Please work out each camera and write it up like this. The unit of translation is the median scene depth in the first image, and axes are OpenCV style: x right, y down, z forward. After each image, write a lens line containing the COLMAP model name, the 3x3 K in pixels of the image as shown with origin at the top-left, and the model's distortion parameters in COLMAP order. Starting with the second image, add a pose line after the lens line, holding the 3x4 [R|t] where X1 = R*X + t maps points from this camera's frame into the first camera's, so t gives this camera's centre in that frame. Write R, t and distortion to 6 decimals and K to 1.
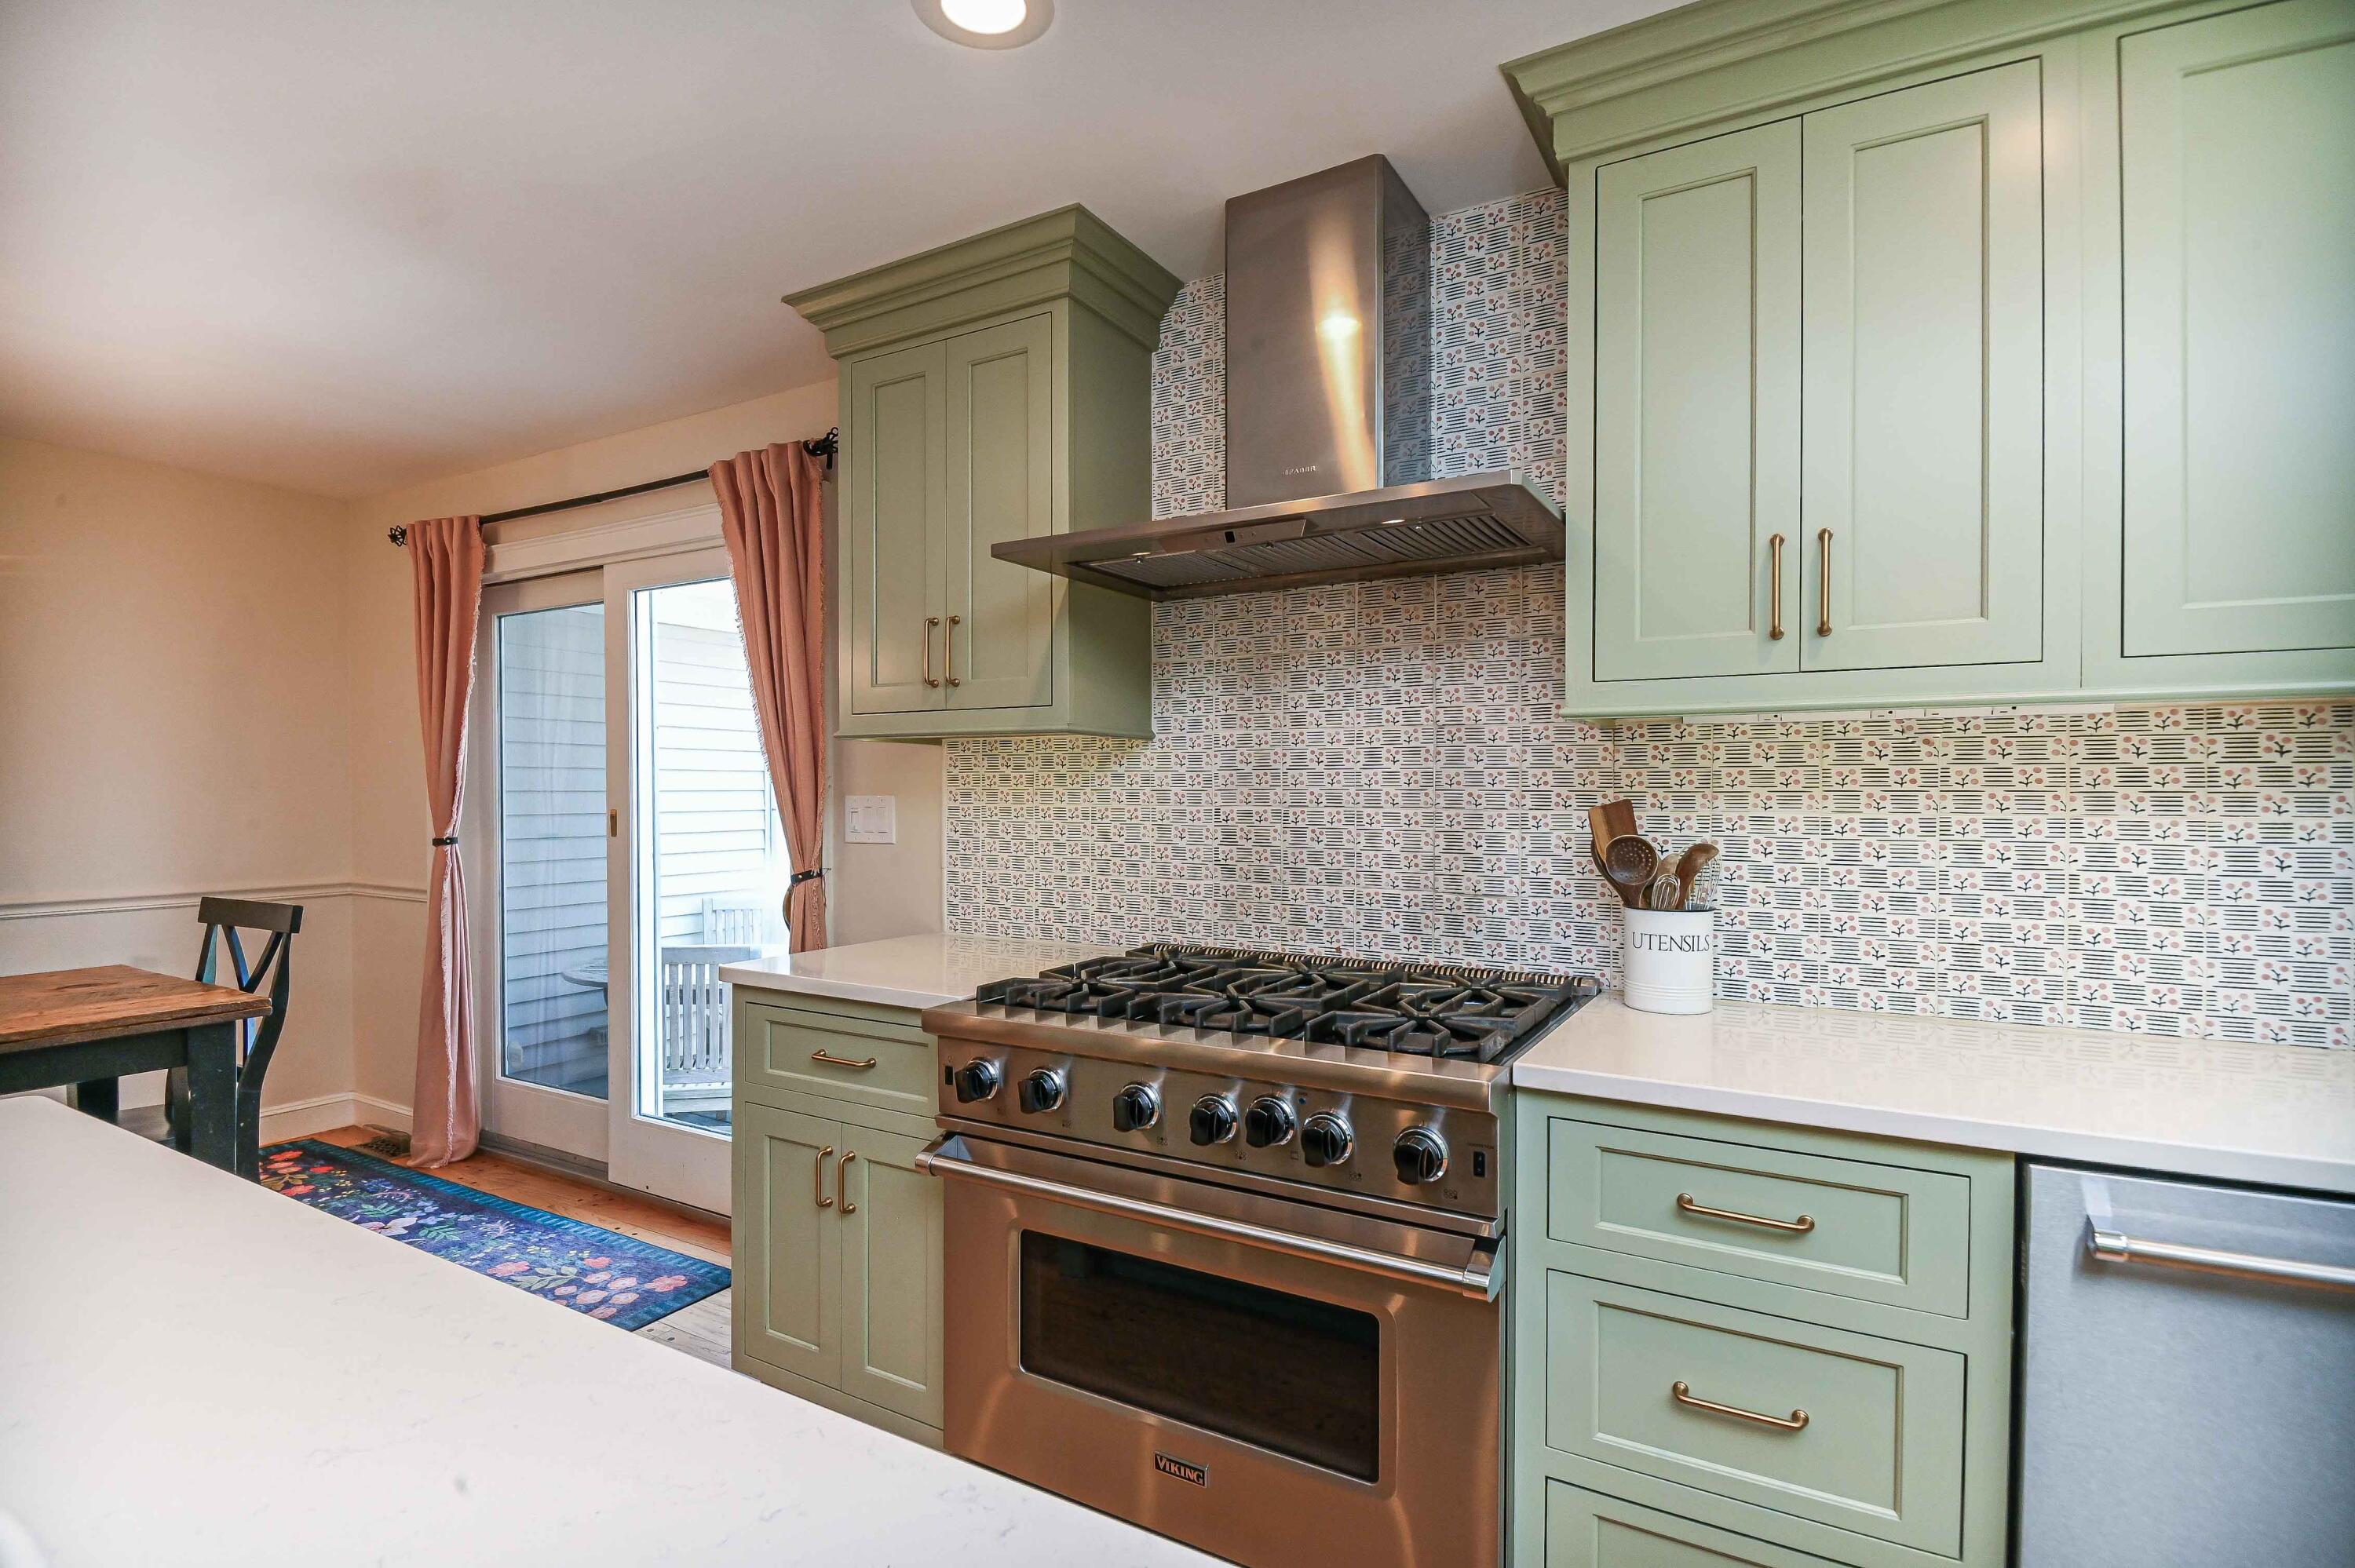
lens RADIAL K [[1140.5, 0, 1162.5], [0, 1140.5, 799.5], [0, 0, 1]] dist [0.010763, -0.016081]
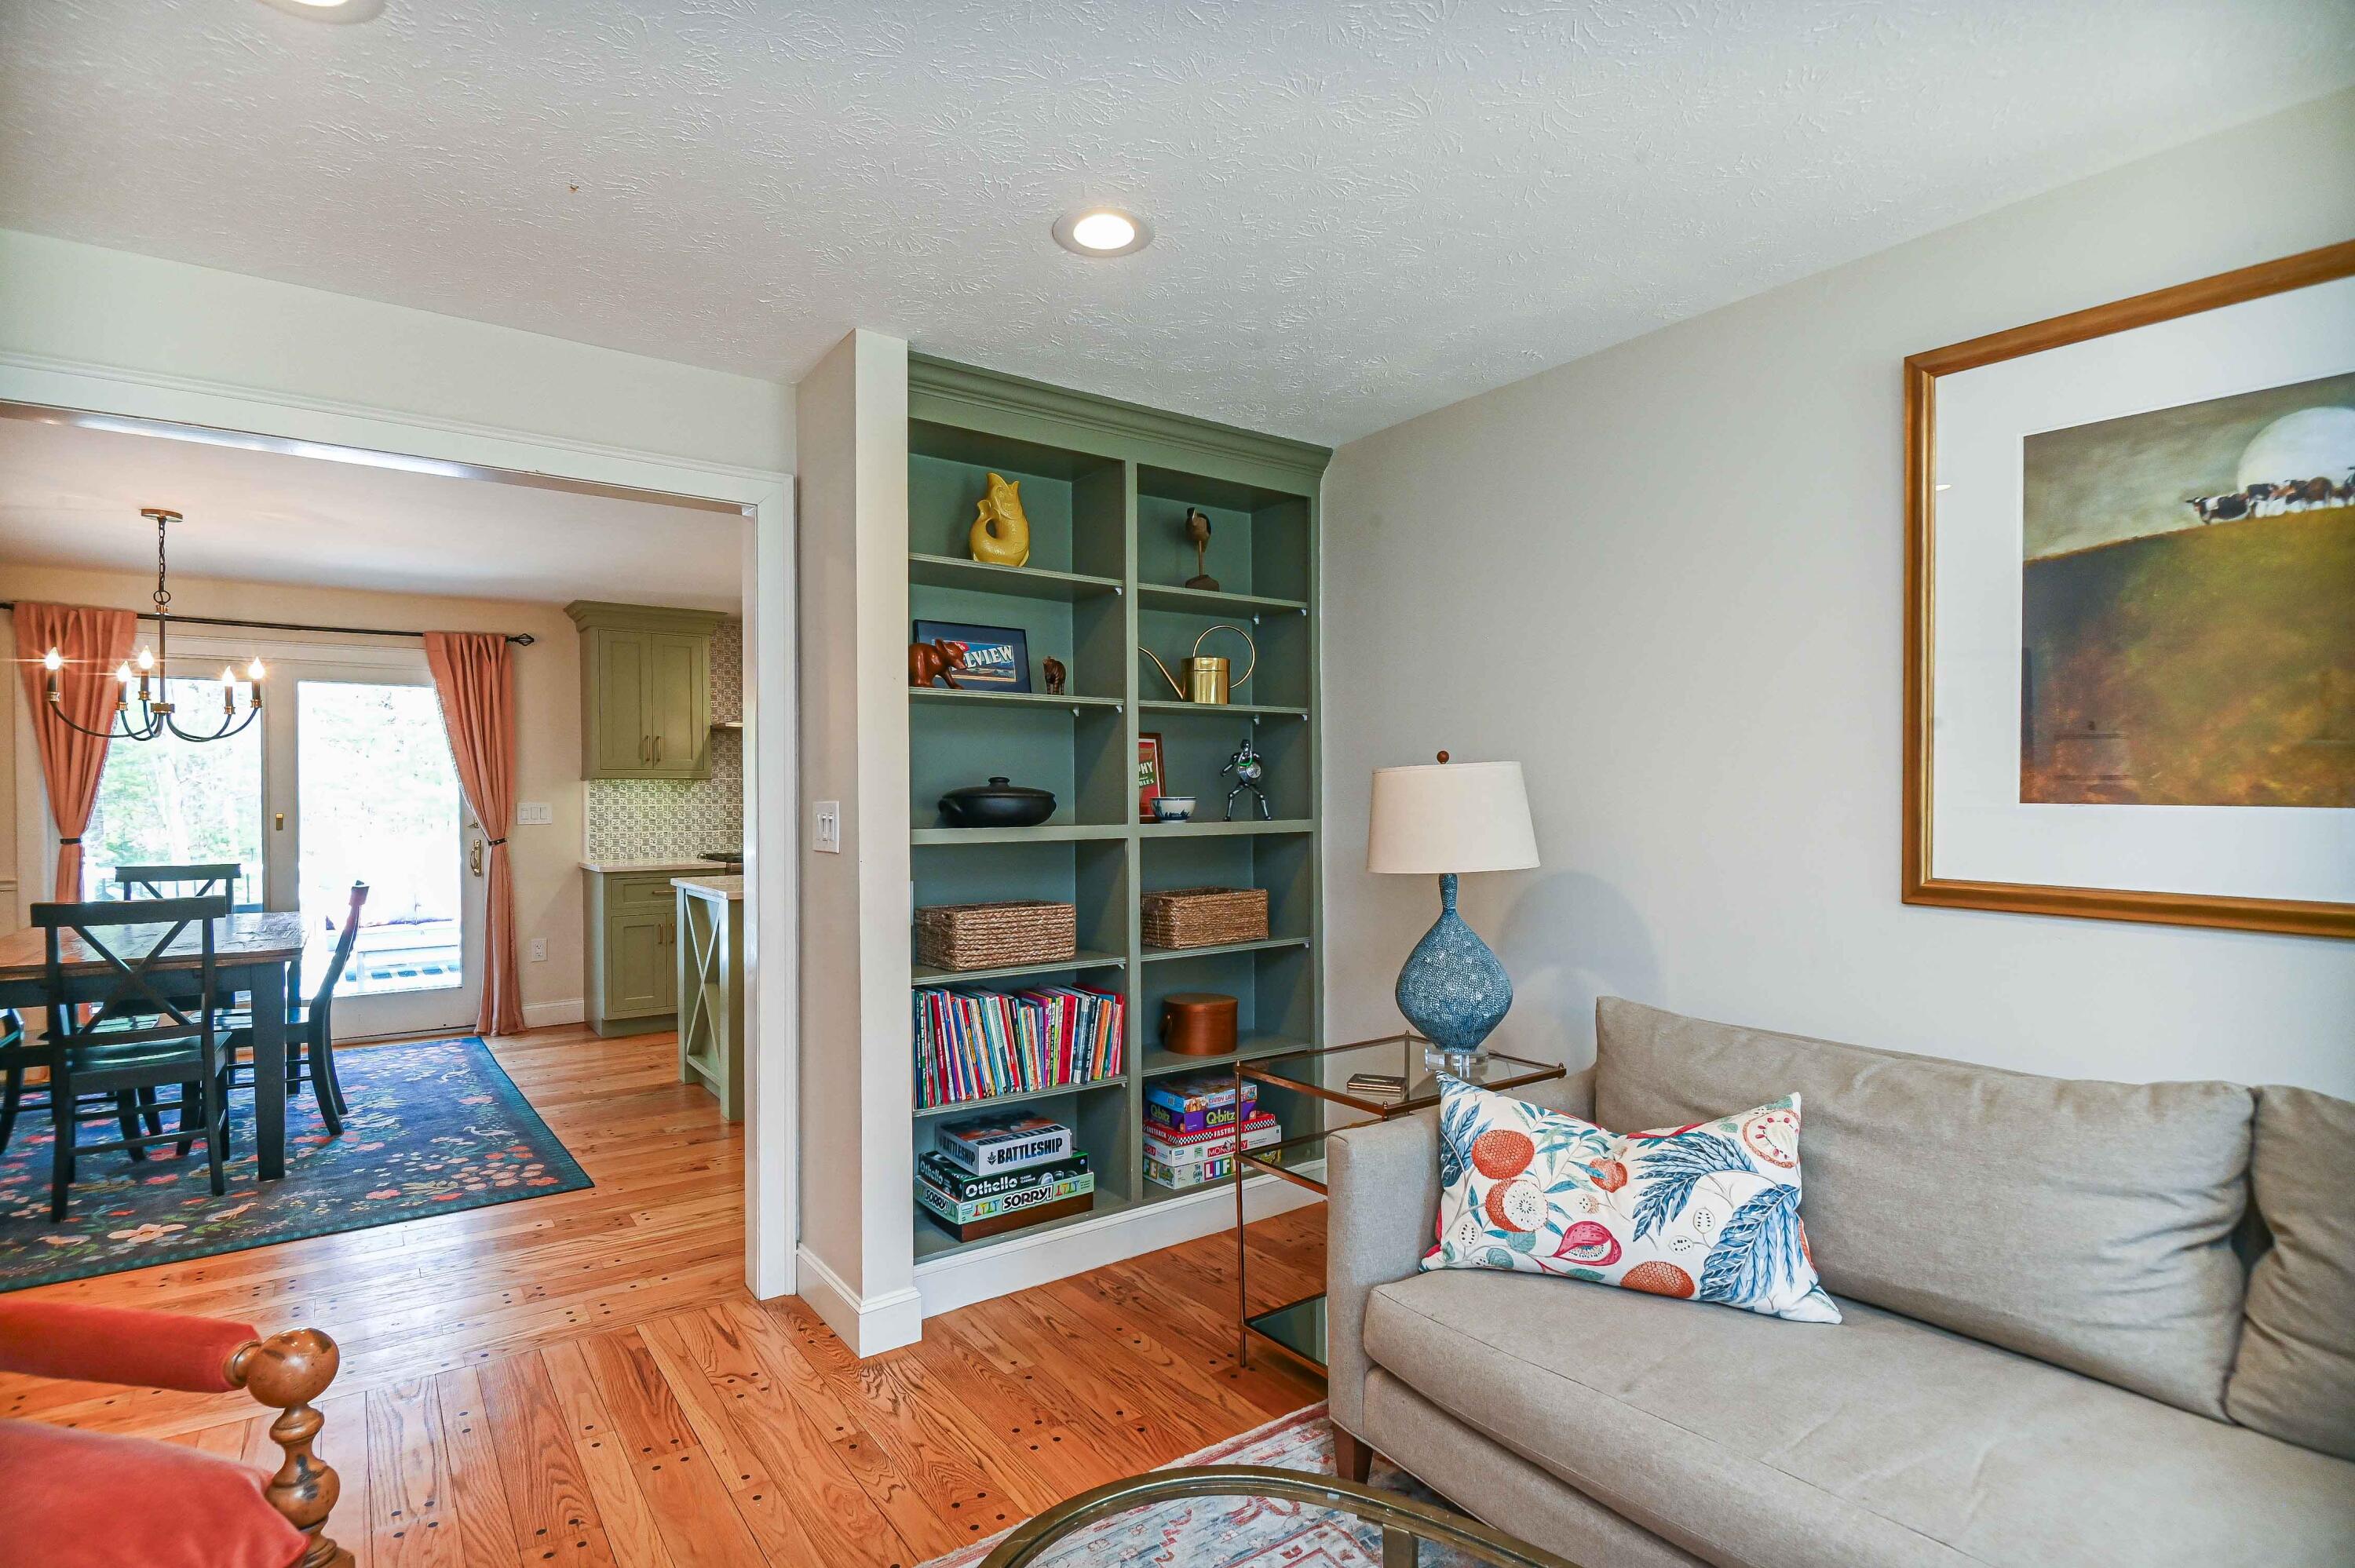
lens RADIAL K [[1140.5, 0, 1166.2], [0, 1140.5, 798.0], [0, 0, 1]] dist [0.010763, -0.016081]
pose [[0.392861, 0.000597, 0.919598, -2.480449], [0.004682, 0.999986, -0.002650, 0.001256], [-0.919586, 0.005347, 0.392853, -1.338957]]
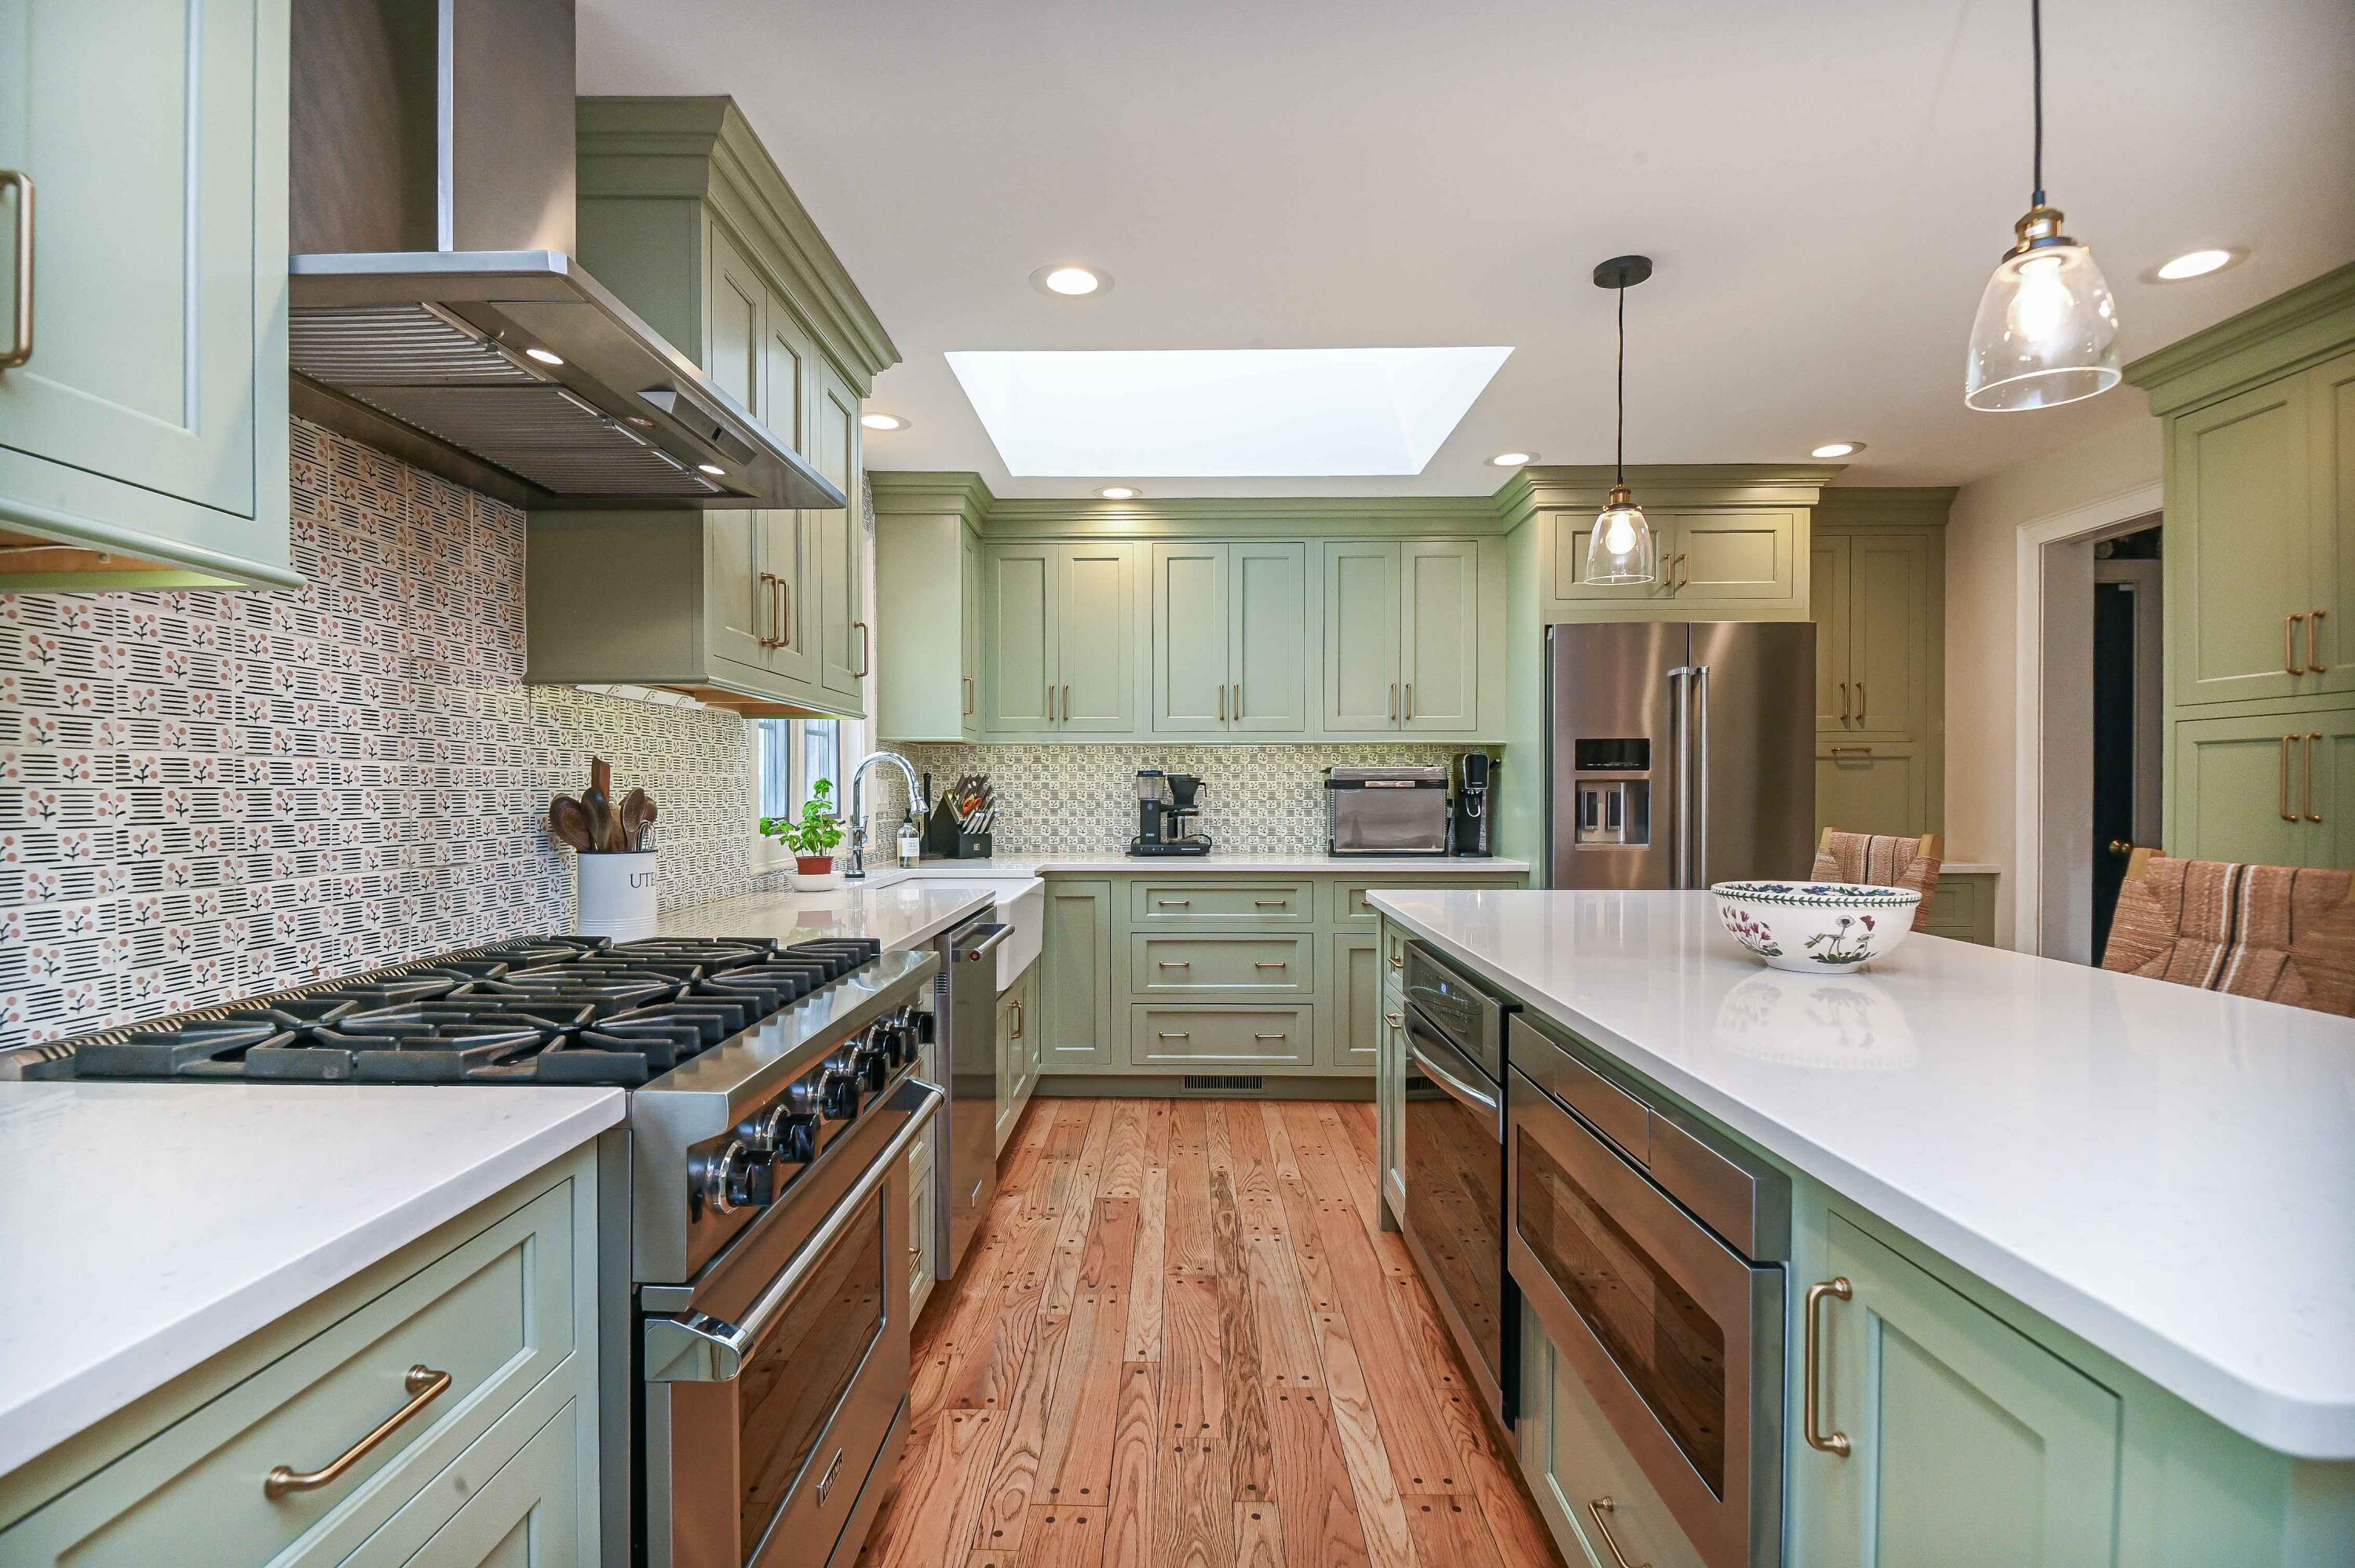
lens RADIAL K [[1140.5, 0, 1162.3], [0, 1140.5, 803.3], [0, 0, 1]] dist [0.010763, -0.016081]
pose [[-0.493376, -0.010438, 0.869753, -0.713274], [0.004413, 0.999885, 0.014504, 0.027929], [-0.869805, 0.010994, -0.493273, 0.955985]]
